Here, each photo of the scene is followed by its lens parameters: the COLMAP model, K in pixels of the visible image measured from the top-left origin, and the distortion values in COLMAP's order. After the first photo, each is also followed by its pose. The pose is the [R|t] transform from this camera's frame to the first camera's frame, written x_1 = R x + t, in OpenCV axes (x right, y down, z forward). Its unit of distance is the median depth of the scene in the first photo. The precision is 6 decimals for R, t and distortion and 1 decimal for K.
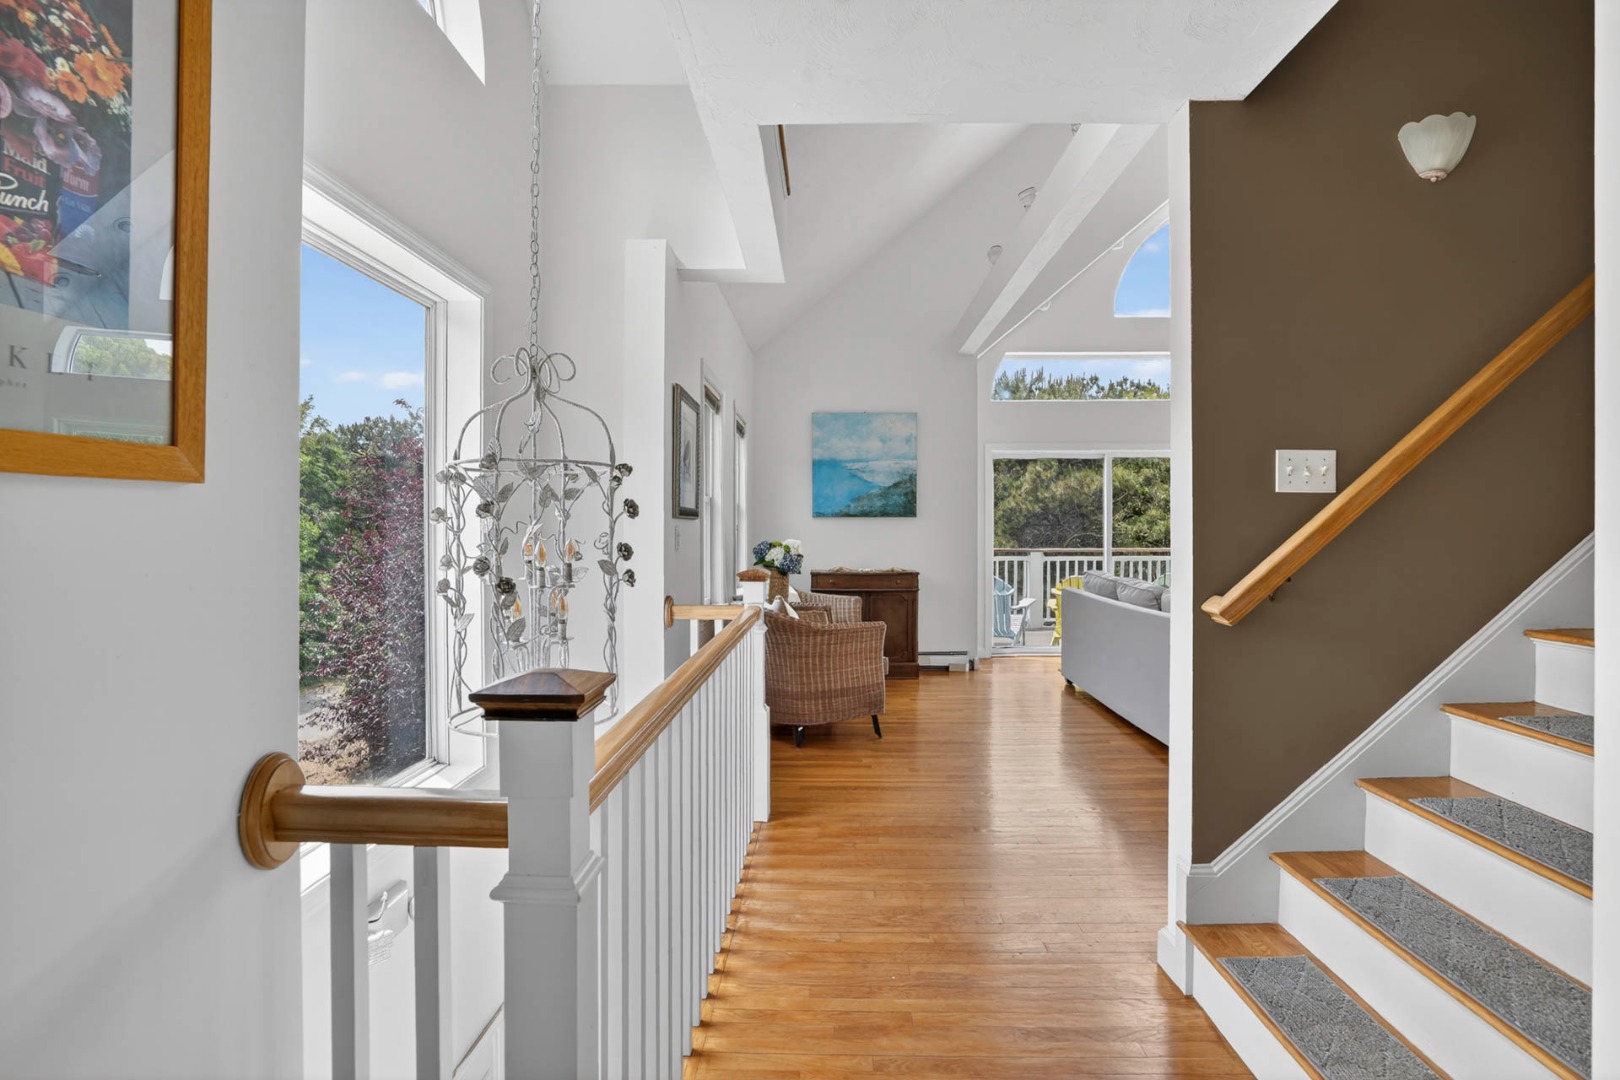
lens RADIAL K [[746.0, 0, 809.4], [0, 746.0, 543.0], [0, 0, 1]] dist [-0.054426, 0.017311]
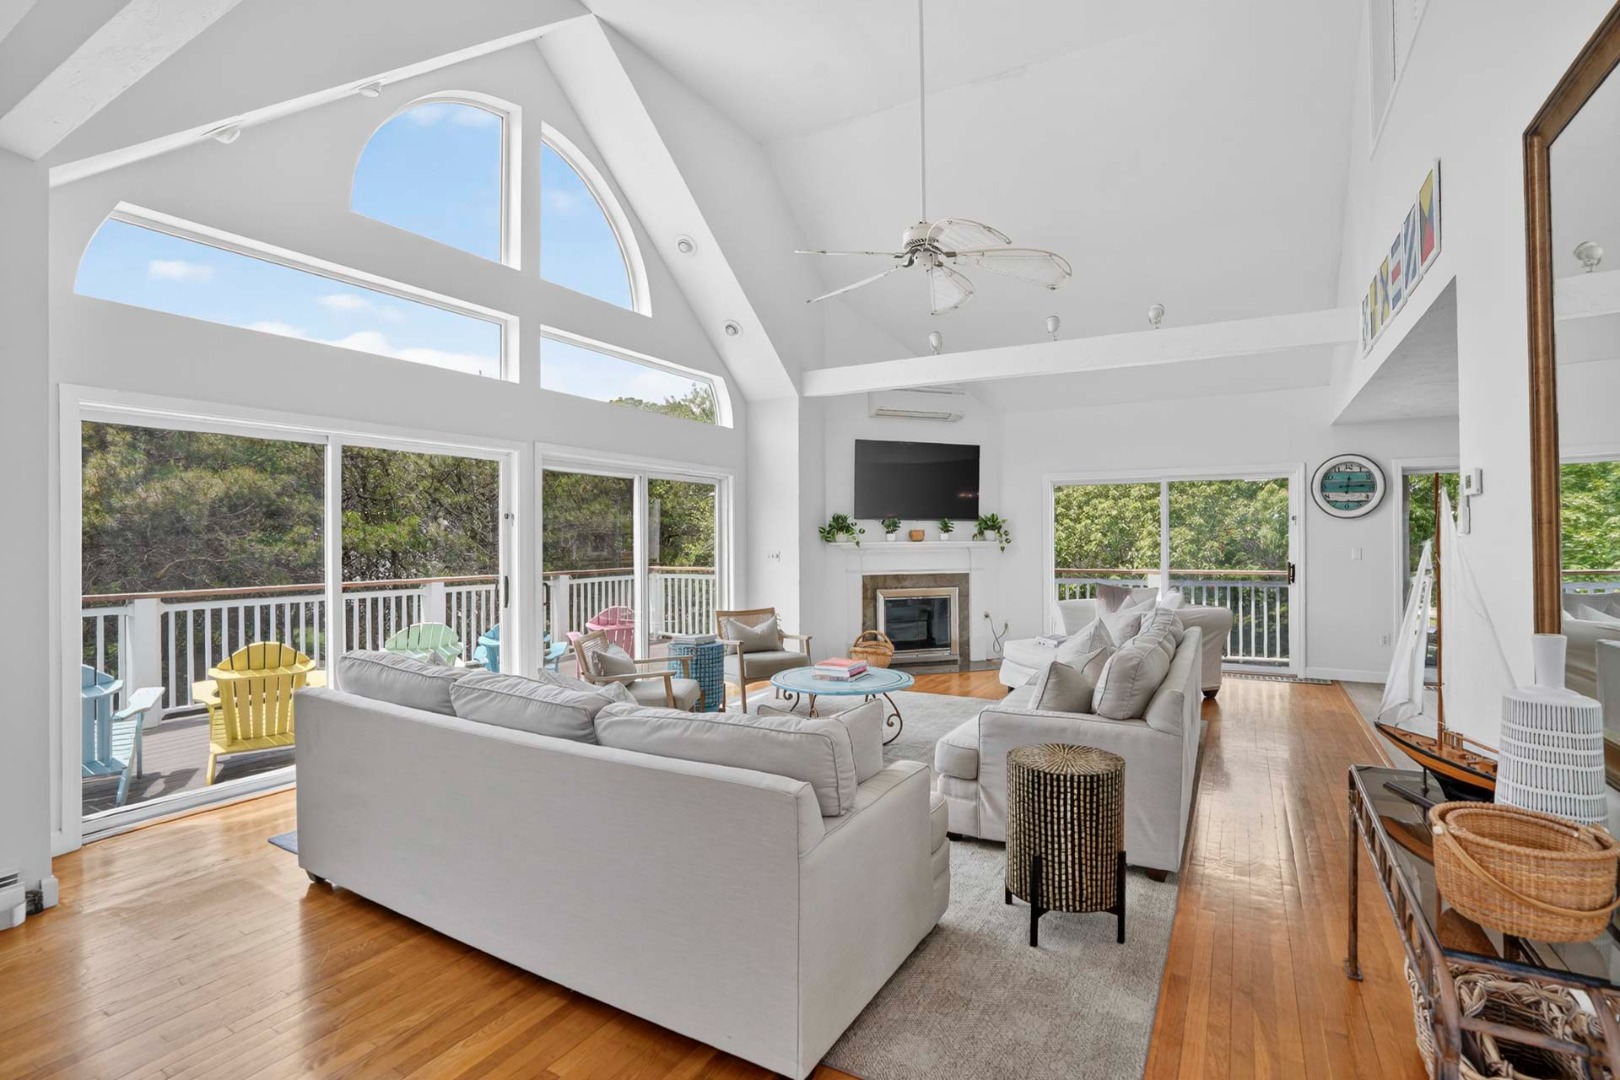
lens RADIAL K [[746.0, 0, 809.4], [0, 746.0, 543.0], [0, 0, 1]] dist [-0.054426, 0.017311]
pose [[0.460087, -0.001094, 0.887873, 0.040276], [0.020957, 0.999734, -0.009628, -0.015009], [-0.887626, 0.023037, 0.459988, 0.270066]]
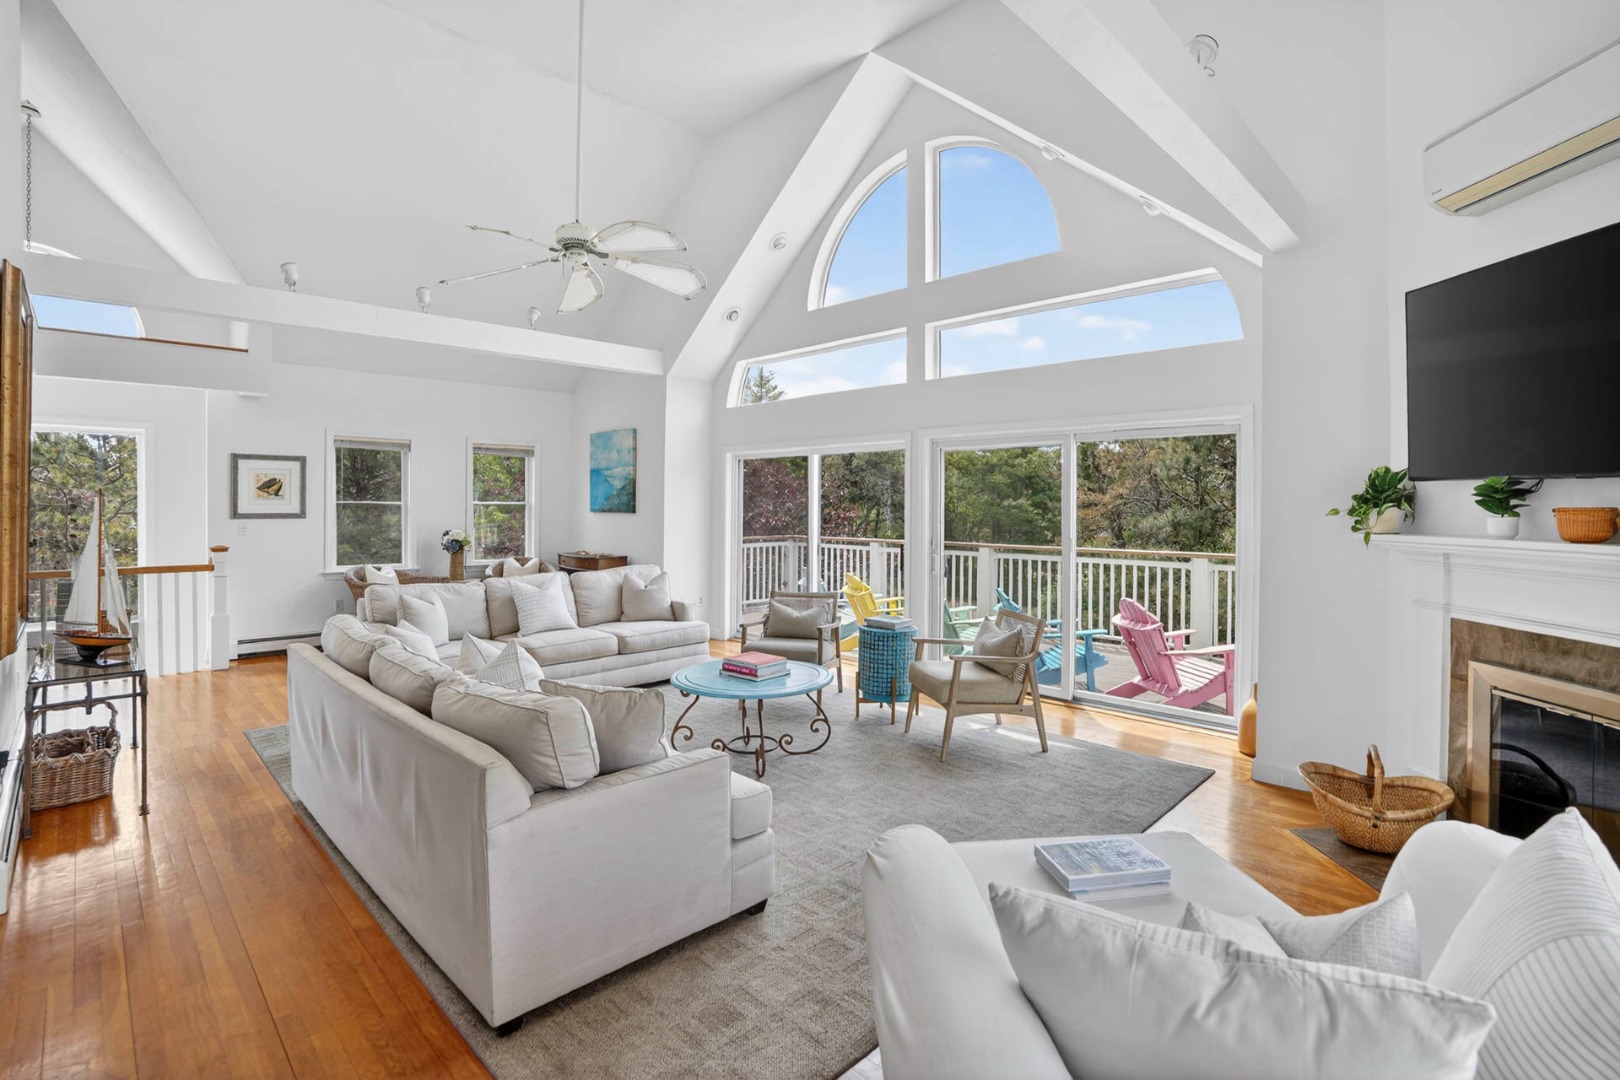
lens RADIAL K [[746.0, 0, 809.4], [0, 746.0, 543.0], [0, 0, 1]] dist [-0.054426, 0.017311]
pose [[0.739087, 0.043105, -0.672230, 0.761863], [-0.022507, 0.998974, 0.039311, -0.024738], [0.673234, -0.013925, 0.739298, 0.171472]]
